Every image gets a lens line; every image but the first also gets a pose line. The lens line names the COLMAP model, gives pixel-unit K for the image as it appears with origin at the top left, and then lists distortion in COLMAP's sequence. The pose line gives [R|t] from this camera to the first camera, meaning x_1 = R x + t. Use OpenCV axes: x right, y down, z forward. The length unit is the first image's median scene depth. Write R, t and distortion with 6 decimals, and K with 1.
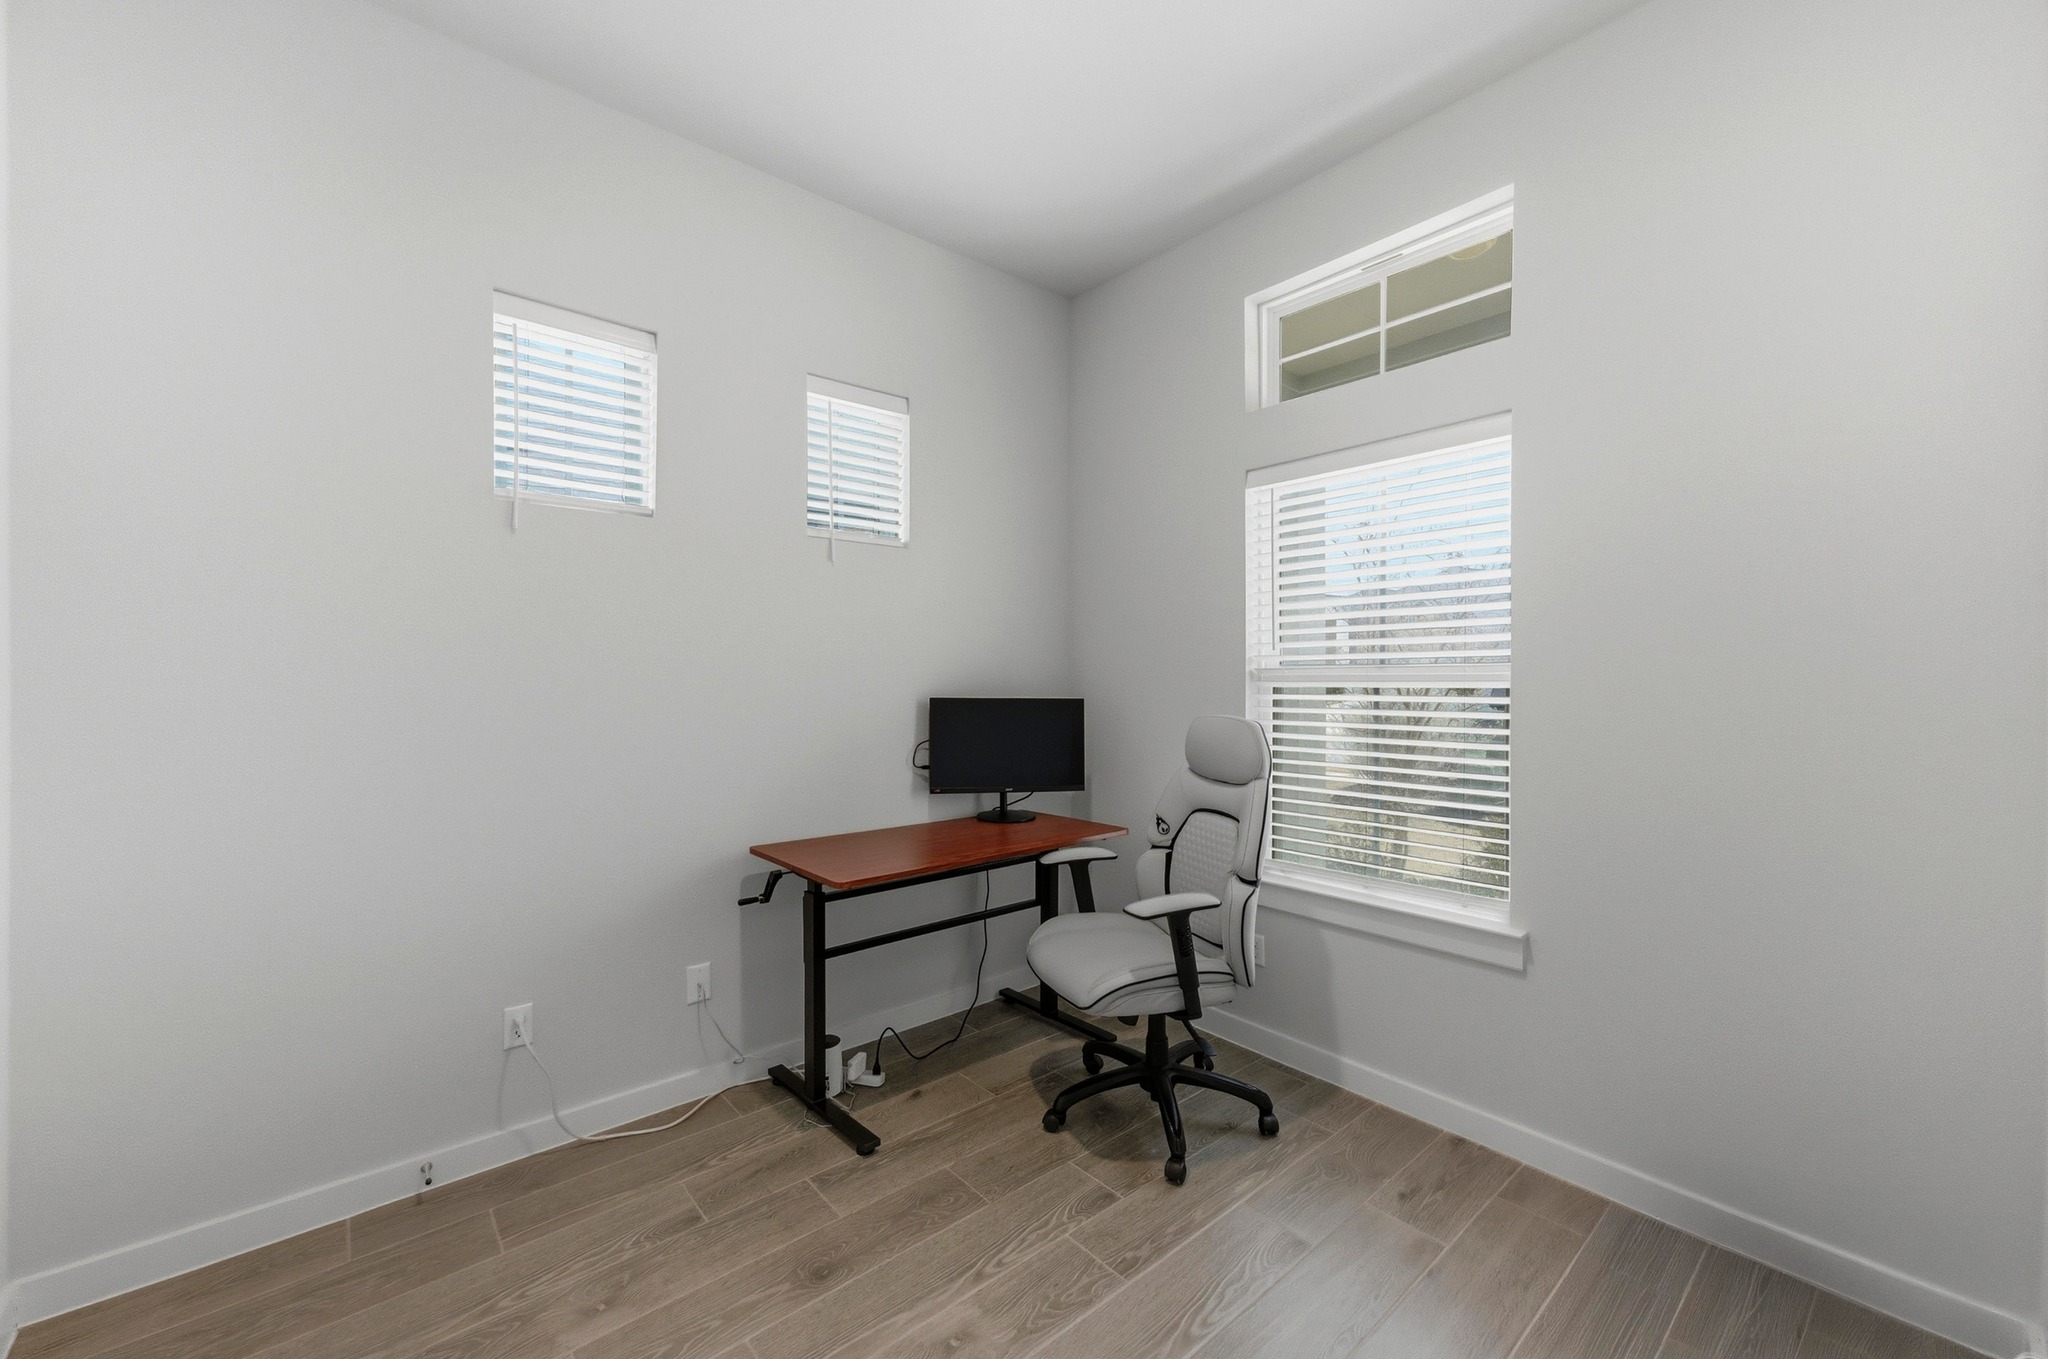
lens RADIAL K [[808.3, 0, 1030.6], [0, 808.3, 681.3], [0, 0, 1]] dist [-0.001354, 0.000053]
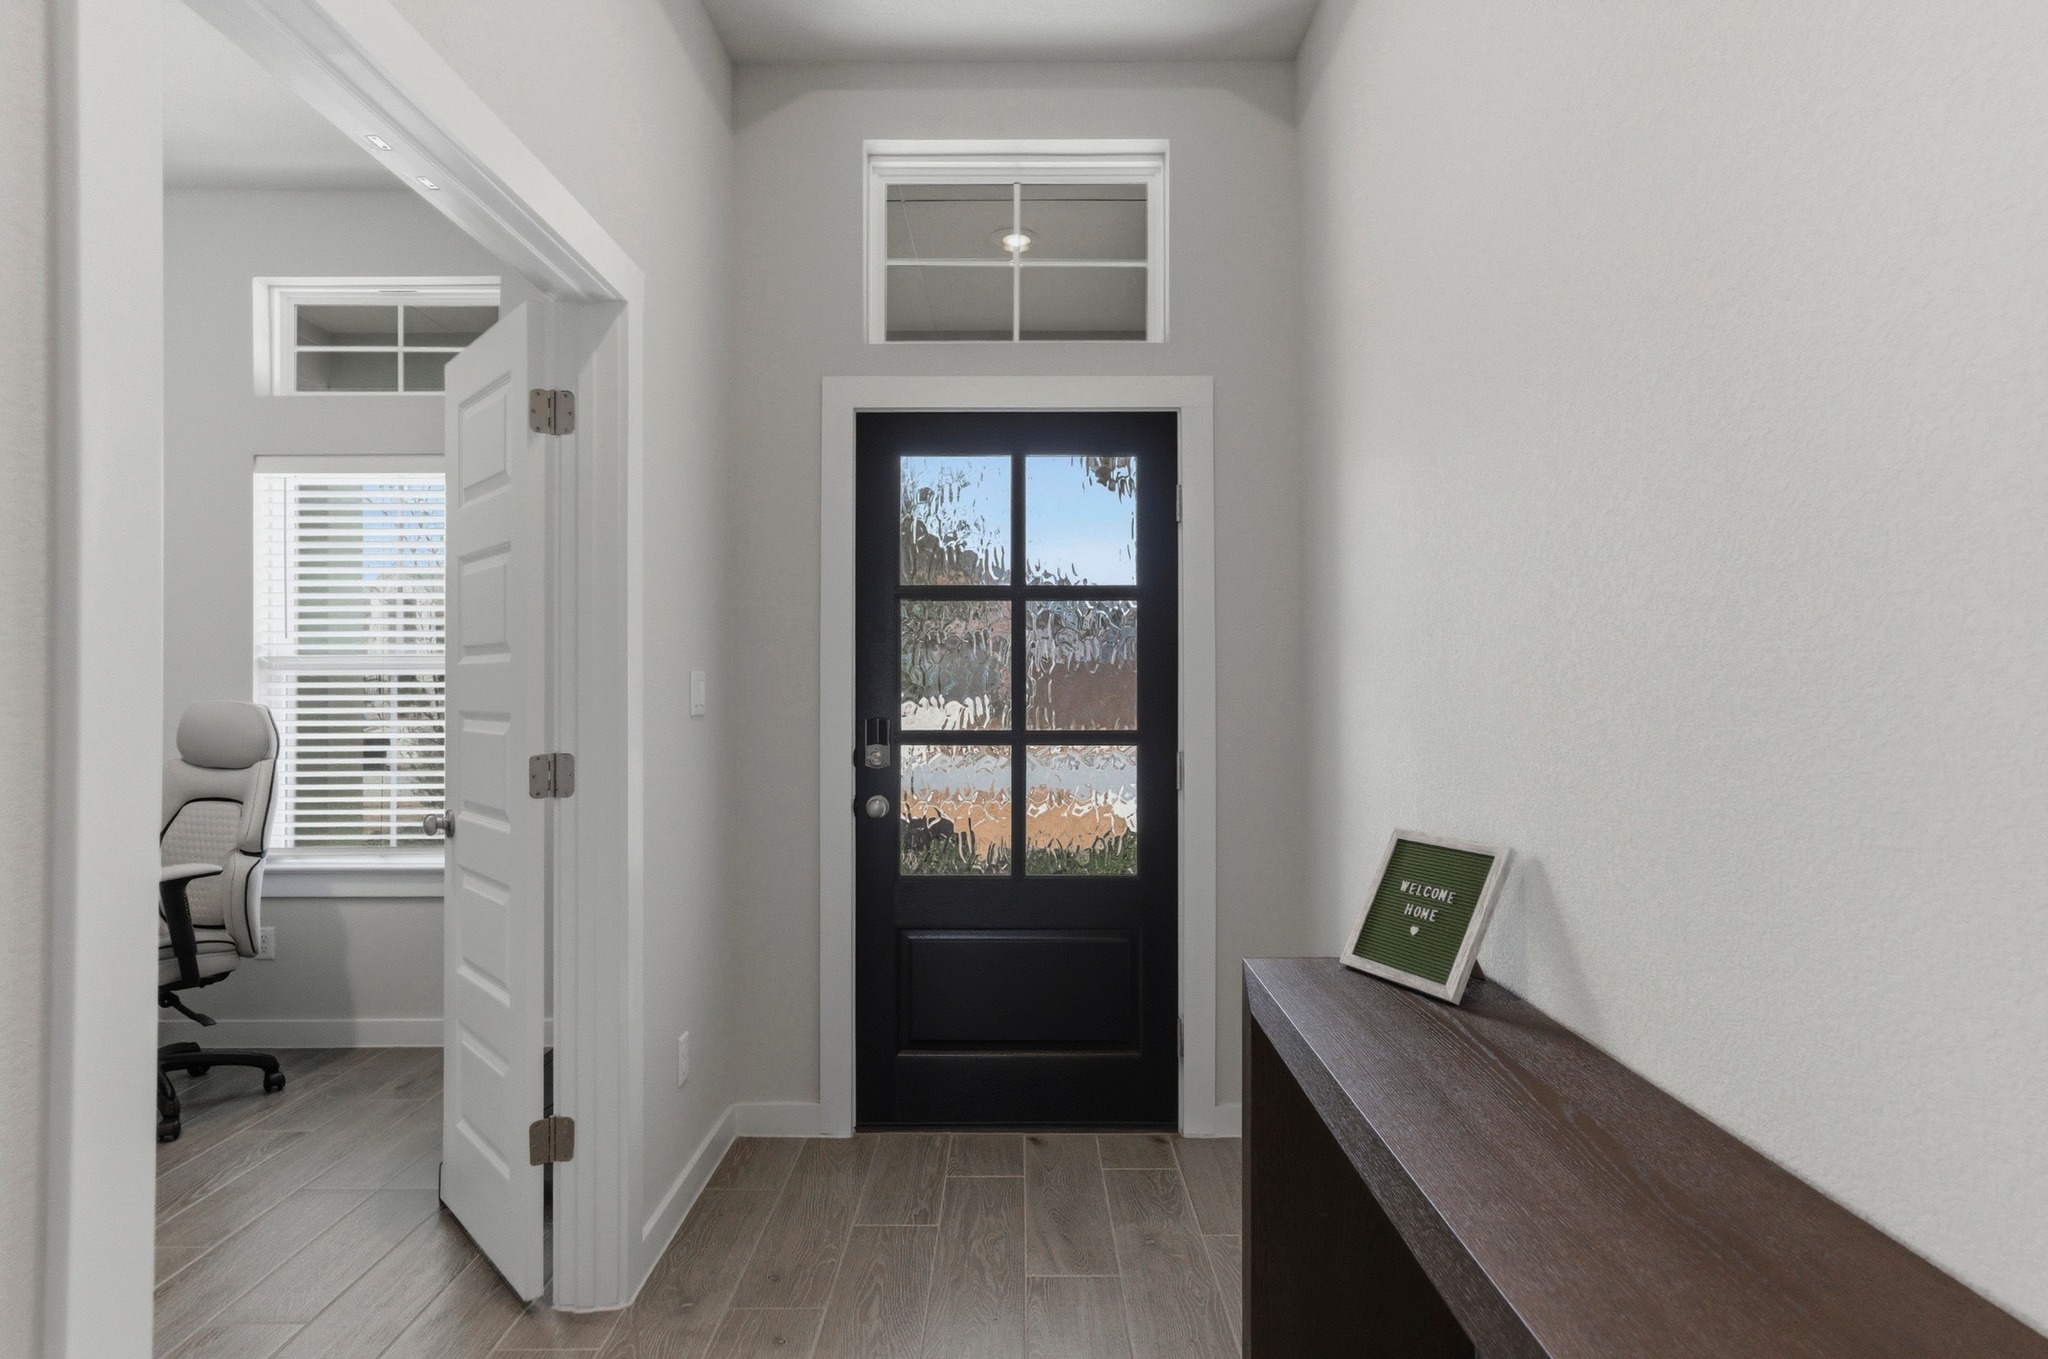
lens RADIAL K [[1120.8, 0, 1033.2], [0, 1120.8, 673.7], [0, 0, 1]] dist [0.001817, 0.001936]
pose [[0.654119, 0.001520, 0.756390, -0.173333], [-0.005595, 0.999980, 0.002829, -0.003885], [-0.756371, -0.006082, 0.654114, -0.726297]]
